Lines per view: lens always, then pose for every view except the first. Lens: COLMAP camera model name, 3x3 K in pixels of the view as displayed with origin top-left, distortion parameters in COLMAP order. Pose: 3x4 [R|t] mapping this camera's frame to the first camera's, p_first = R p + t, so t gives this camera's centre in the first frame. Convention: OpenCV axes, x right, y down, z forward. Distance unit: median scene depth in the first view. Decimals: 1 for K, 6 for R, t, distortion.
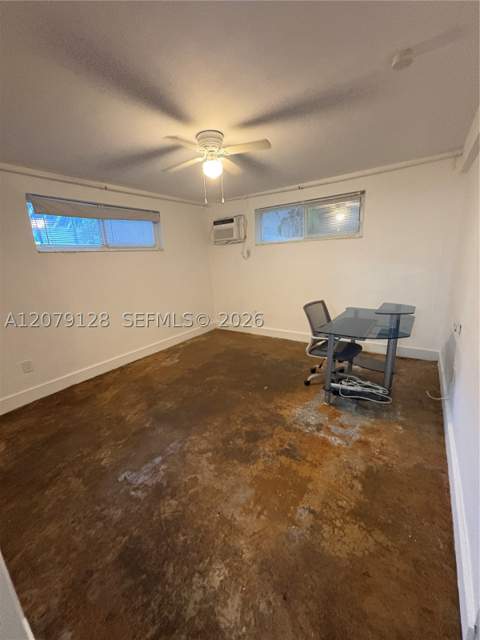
lens RADIAL K [[255.6, 0, 238.7], [0, 255.6, 319.9], [0, 0, 1]] dist [0.001278, 0.000827]
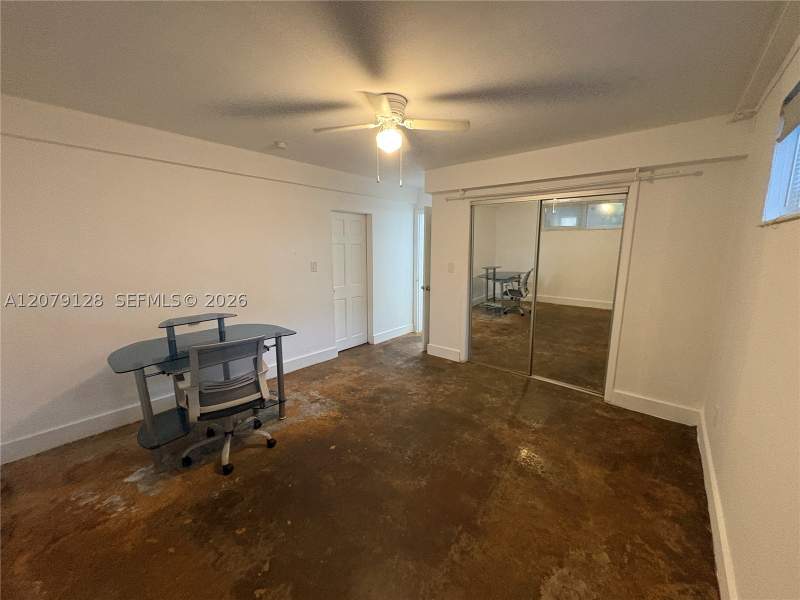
lens RADIAL K [[319.5, 0, 401.2], [0, 319.5, 299.6], [0, 0, 1]] dist [0.001278, 0.000827]
pose [[-0.995514, 0.033575, 0.088458, -0.211406], [0.065847, 0.917214, 0.392915, -0.541852], [-0.067943, 0.396977, -0.915310, 2.125486]]
